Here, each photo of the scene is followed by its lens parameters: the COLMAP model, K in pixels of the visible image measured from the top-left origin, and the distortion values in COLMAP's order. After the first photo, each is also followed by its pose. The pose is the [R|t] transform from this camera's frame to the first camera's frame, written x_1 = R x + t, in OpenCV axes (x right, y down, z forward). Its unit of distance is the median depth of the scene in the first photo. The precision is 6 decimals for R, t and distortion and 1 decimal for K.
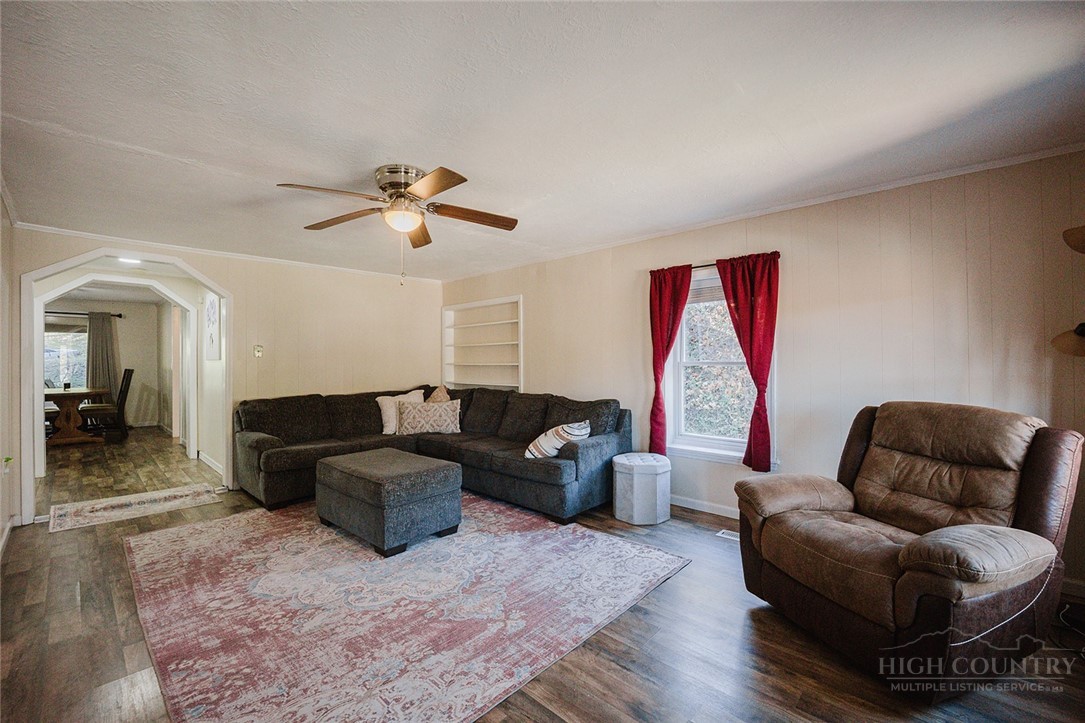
lens RADIAL K [[449.2, 0, 542.5], [0, 449.2, 361.5], [0, 0, 1]] dist [-0.023565, 0.000151]
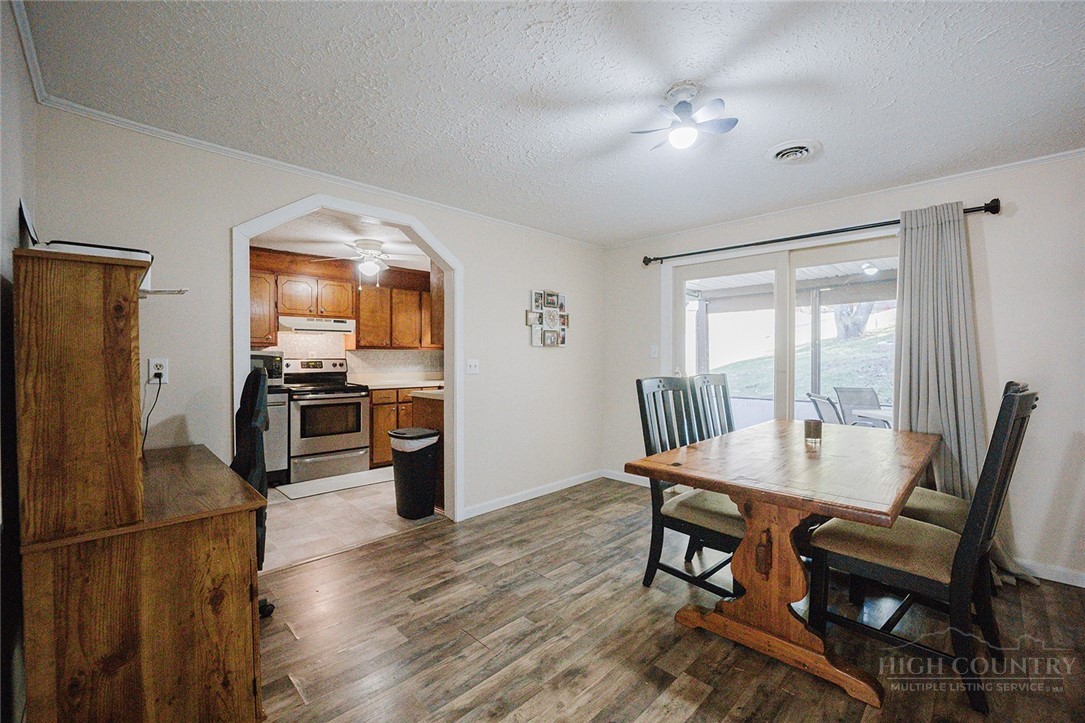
lens RADIAL K [[449.2, 0, 542.5], [0, 449.2, 361.5], [0, 0, 1]] dist [-0.023565, 0.000151]
pose [[-0.044200, 0.016053, -0.998894, -0.688305], [0.000534, 0.999871, 0.016045, -0.002686], [0.999023, 0.000176, -0.044203, 0.749623]]
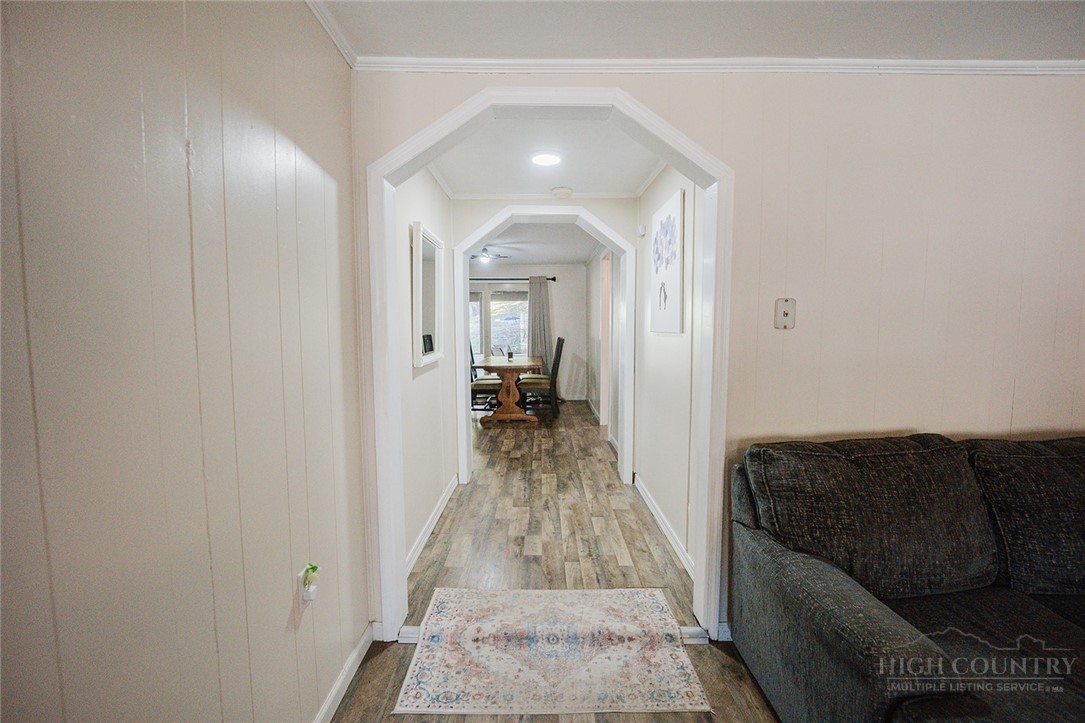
lens RADIAL K [[449.2, 0, 542.5], [0, 449.2, 361.5], [0, 0, 1]] dist [-0.023565, 0.000151]
pose [[0.684772, 0.057103, -0.726517, -0.311674], [0.002280, 0.996753, 0.080493, -0.008847], [0.728754, -0.056776, 0.682418, 0.360516]]
